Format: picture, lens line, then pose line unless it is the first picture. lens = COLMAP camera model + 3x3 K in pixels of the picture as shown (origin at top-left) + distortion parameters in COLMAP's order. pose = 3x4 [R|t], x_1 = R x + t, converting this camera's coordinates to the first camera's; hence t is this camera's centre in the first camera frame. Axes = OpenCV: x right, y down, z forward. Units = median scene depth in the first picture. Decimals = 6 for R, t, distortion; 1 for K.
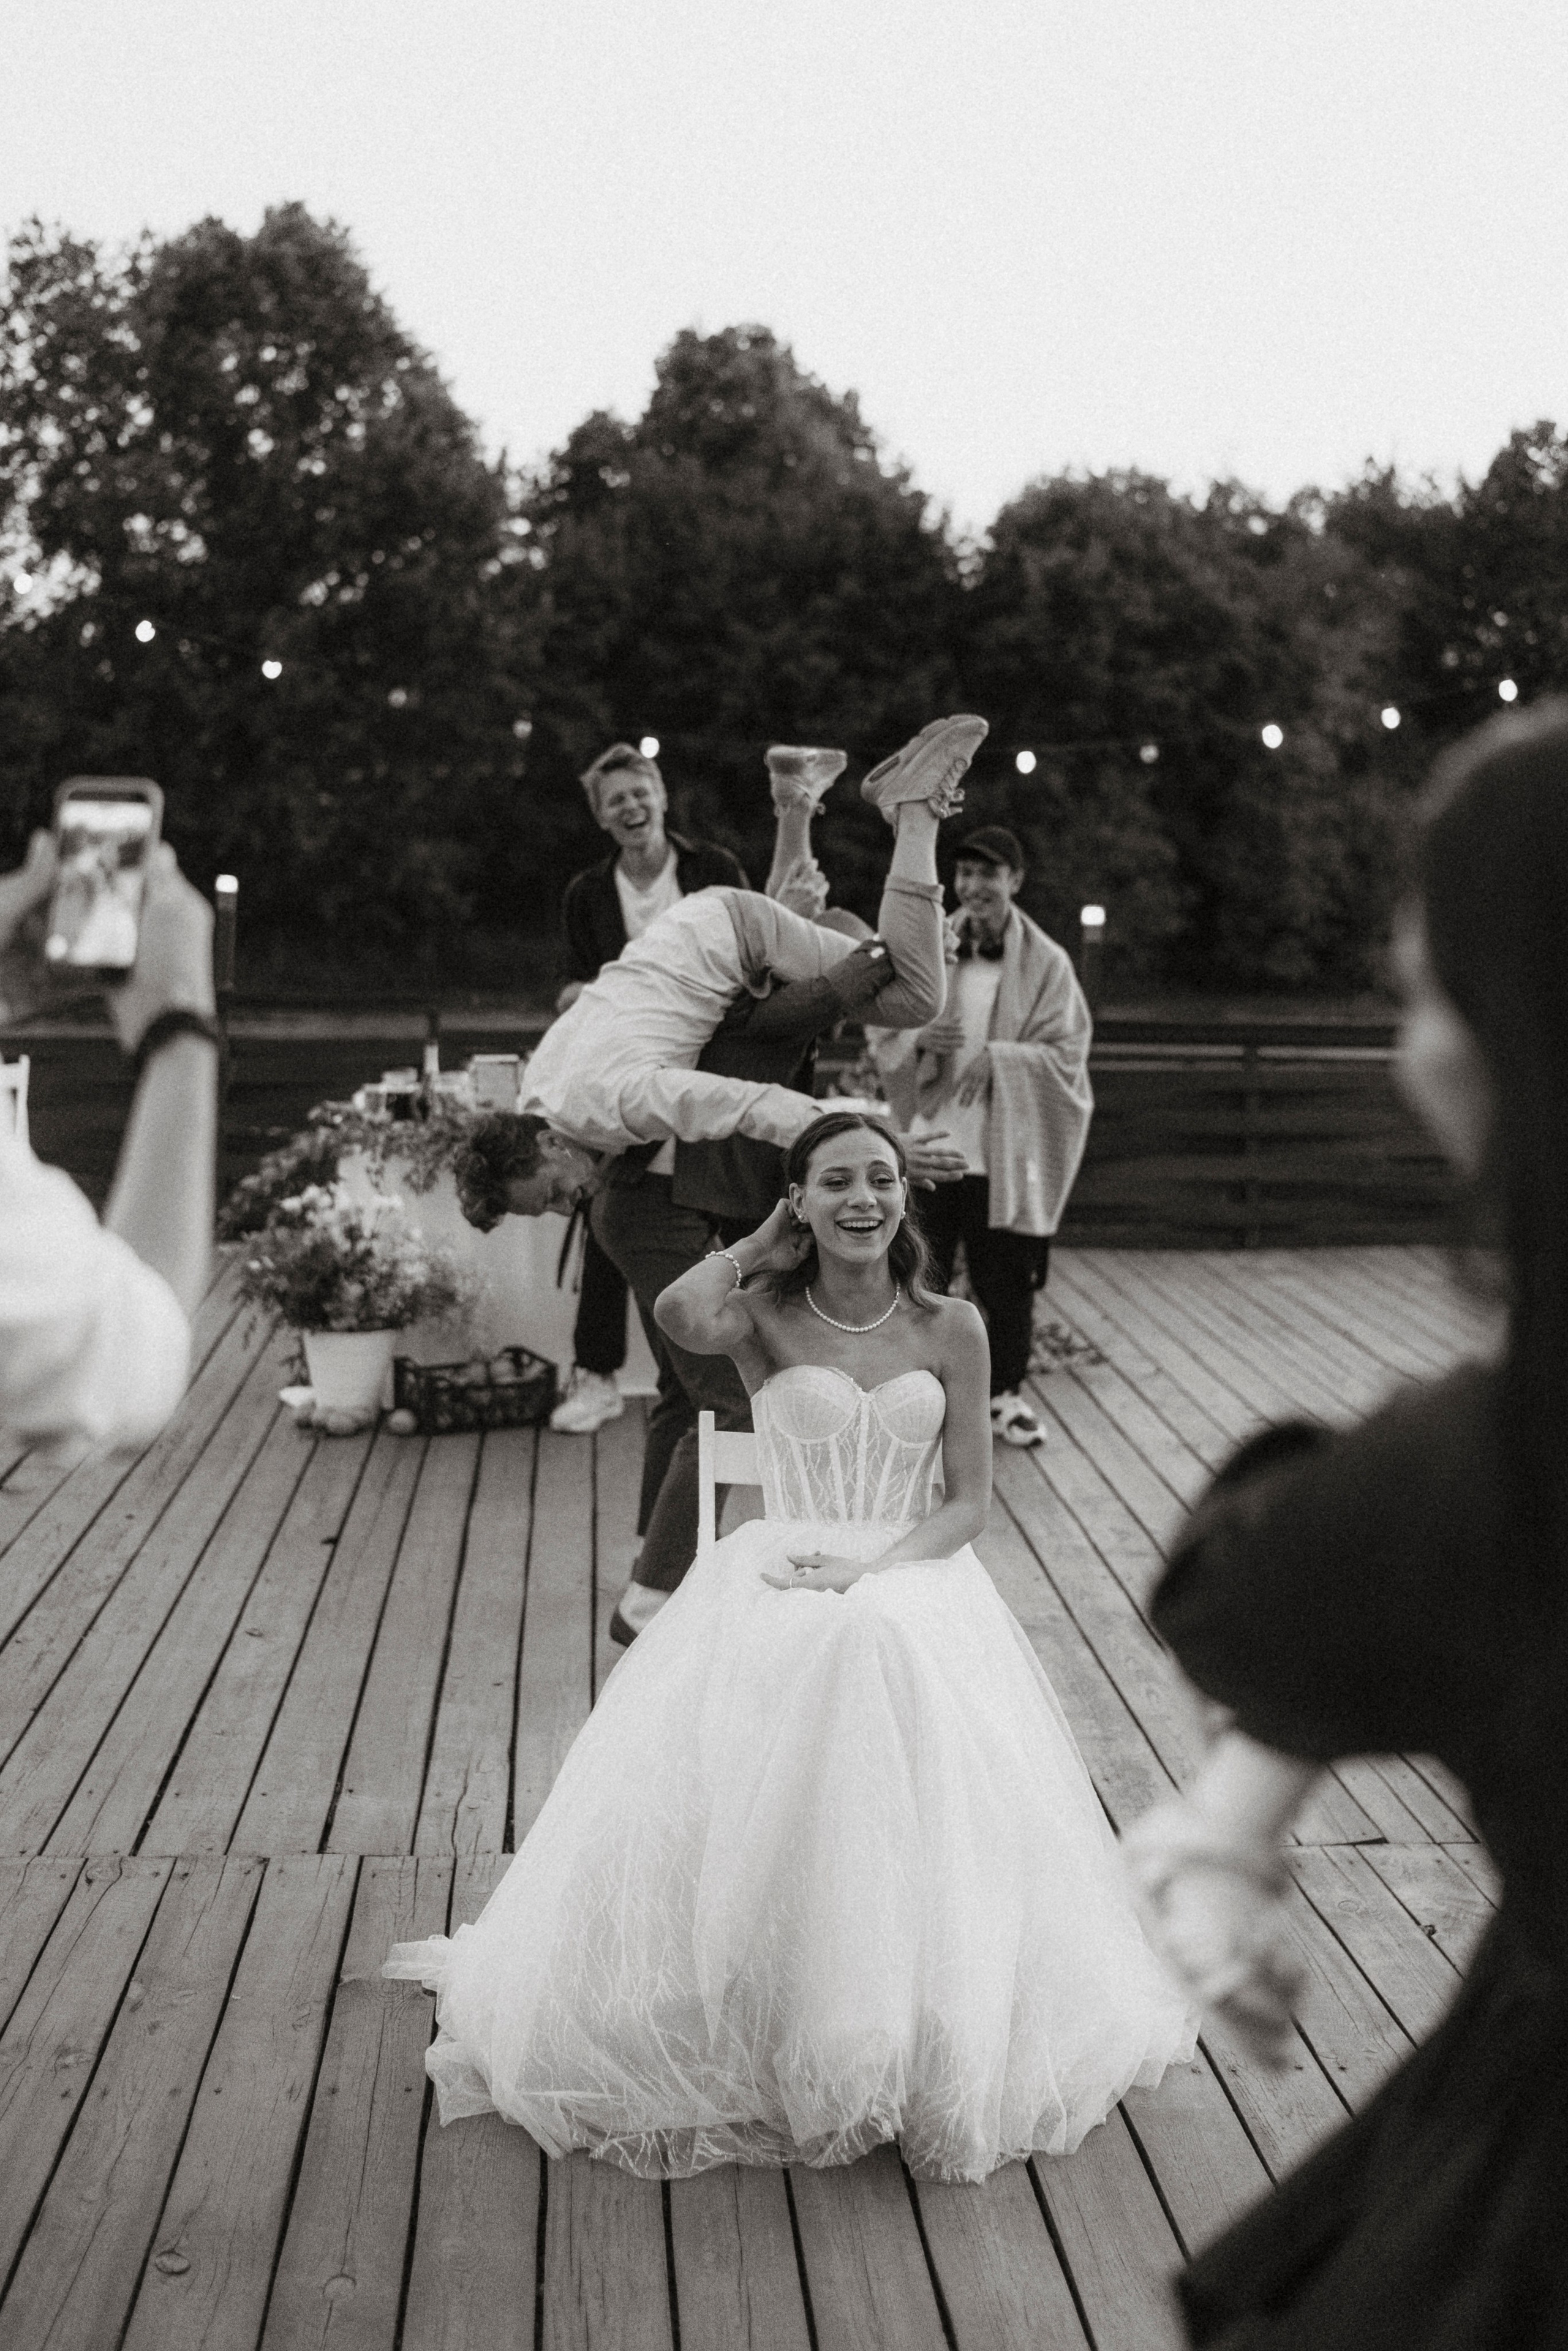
lens RADIAL K [[2462.5, 0, 837.2], [0, 2462.5, 1107.0], [0, 0, 1]] dist [-0.116493, 0.175675]
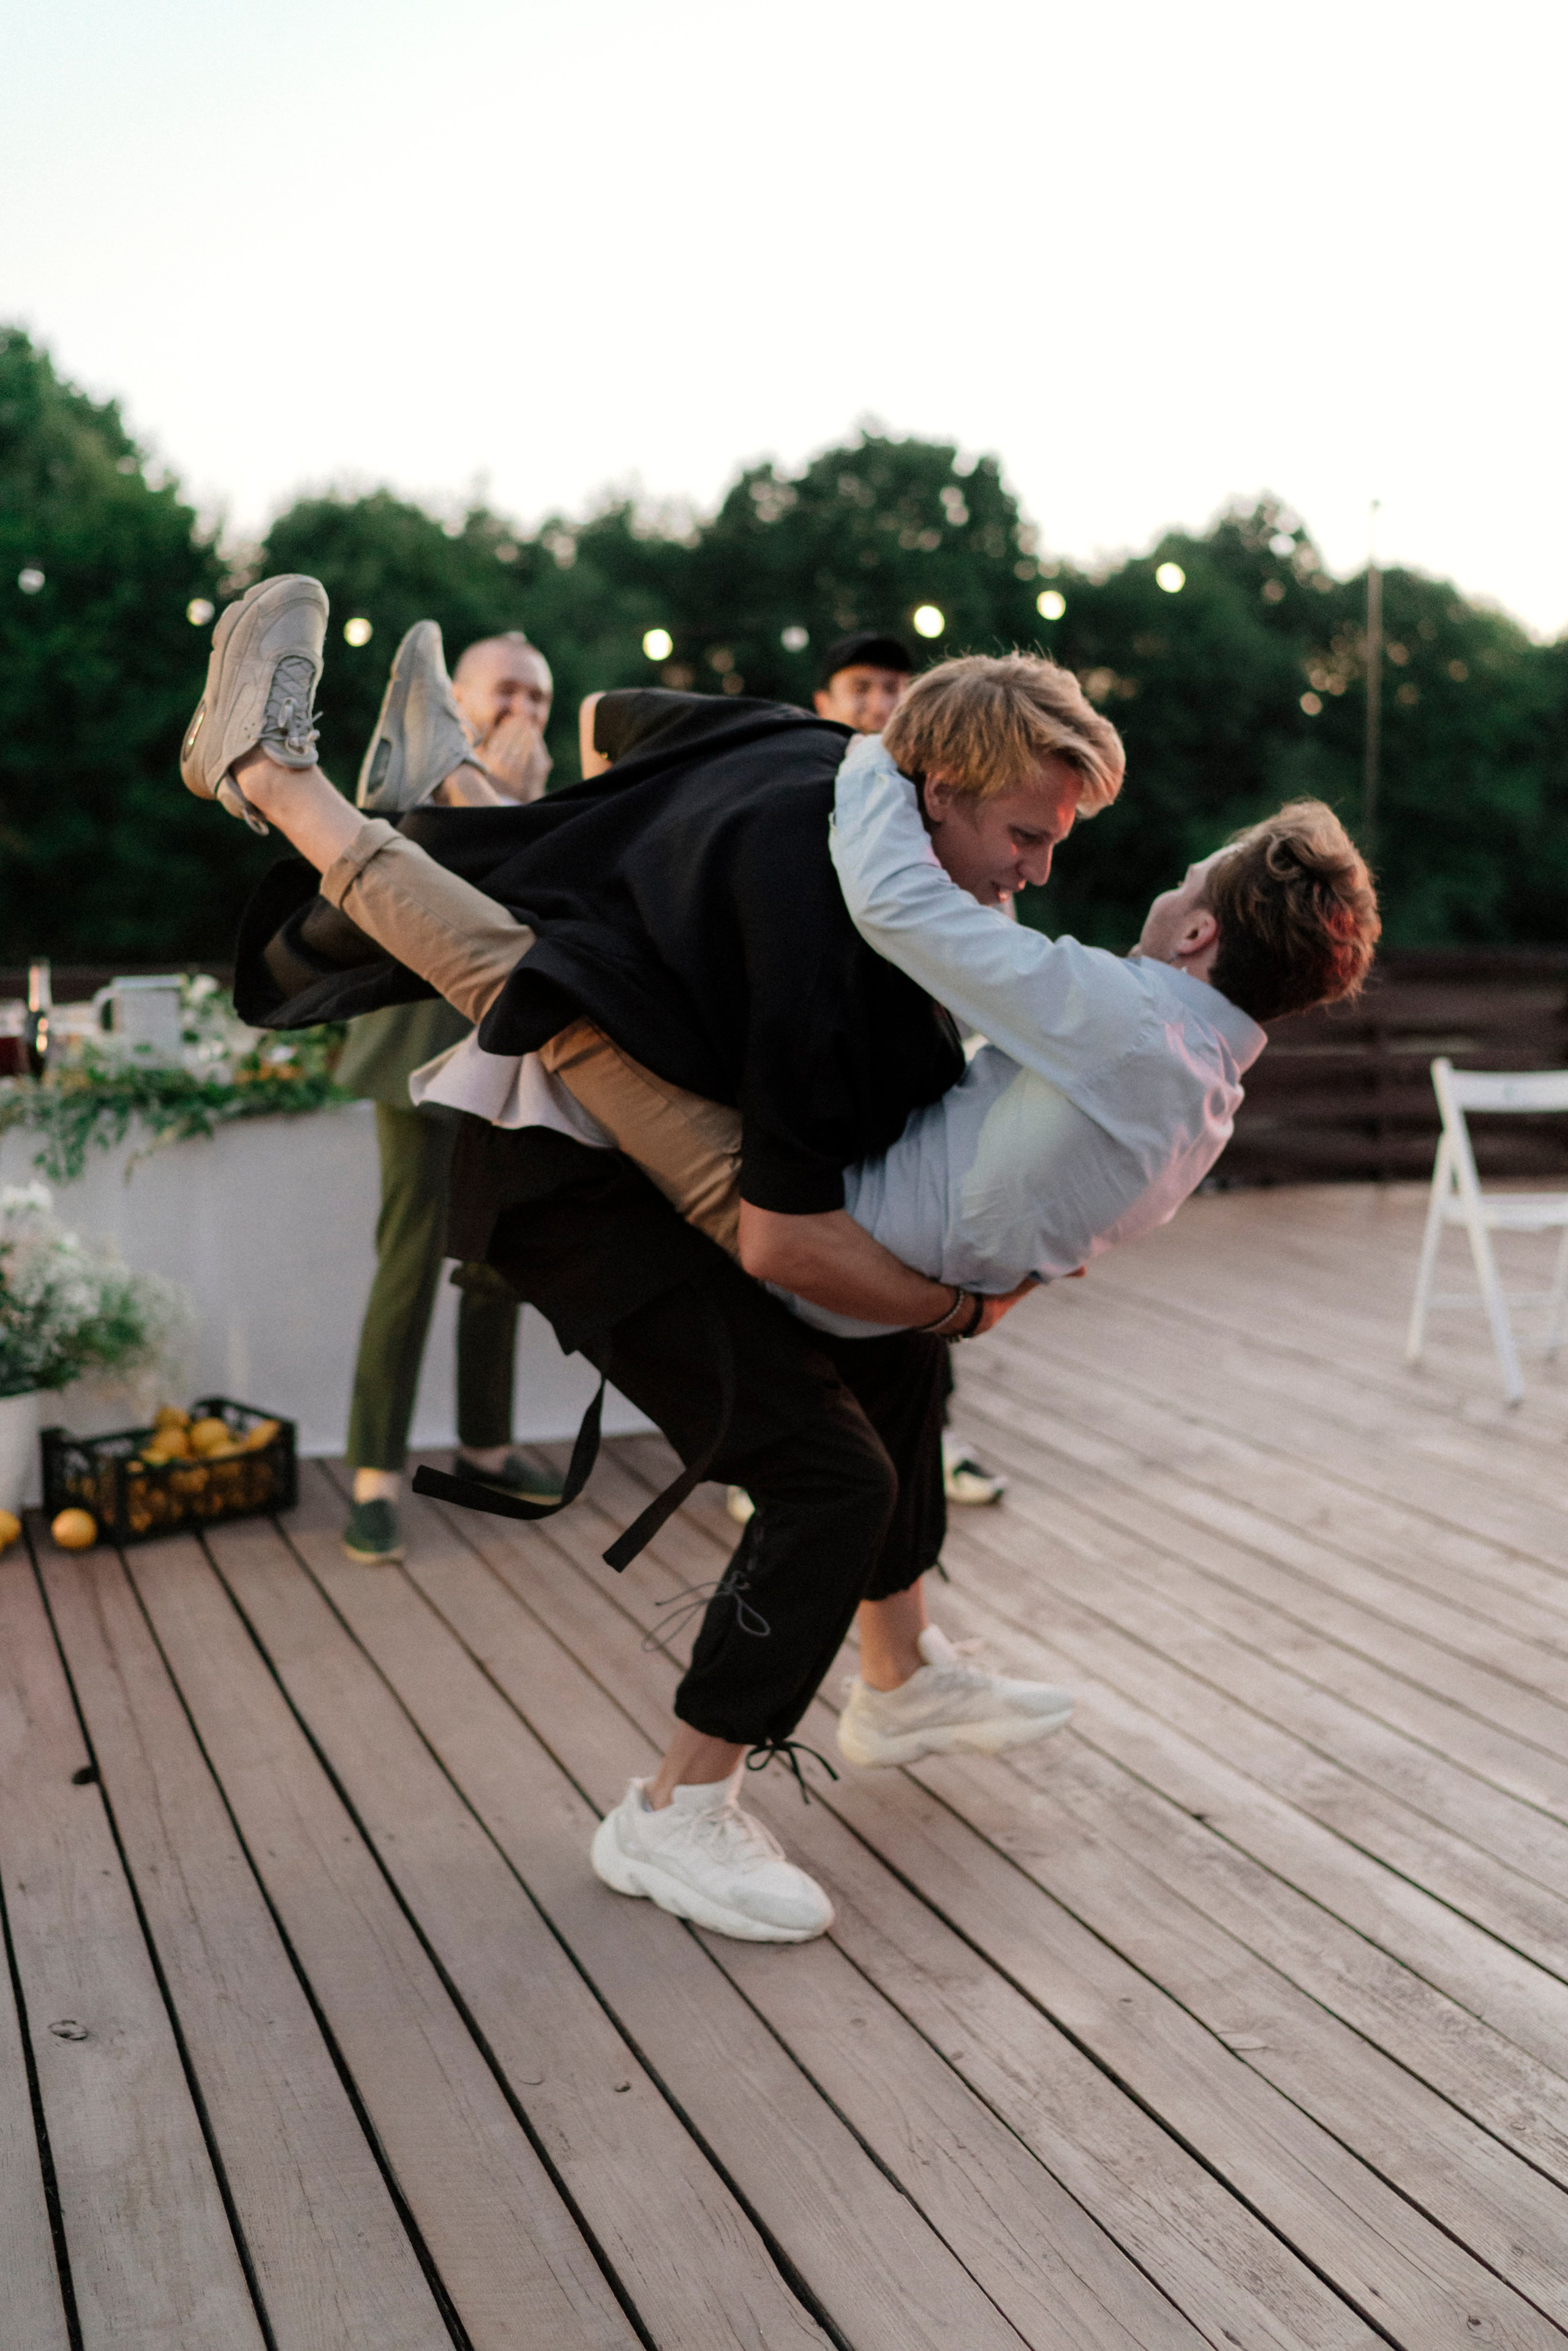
lens RADIAL K [[2209.9, 0, 784.6], [0, 2209.9, 1219.1], [0, 0, 1]] dist [-0.014225, 0.002193]
pose [[0.955479, -0.049305, 0.290912, -0.159251], [0.033317, 0.997663, 0.059659, 0.016510], [-0.293174, -0.047311, 0.954888, 0.374568]]
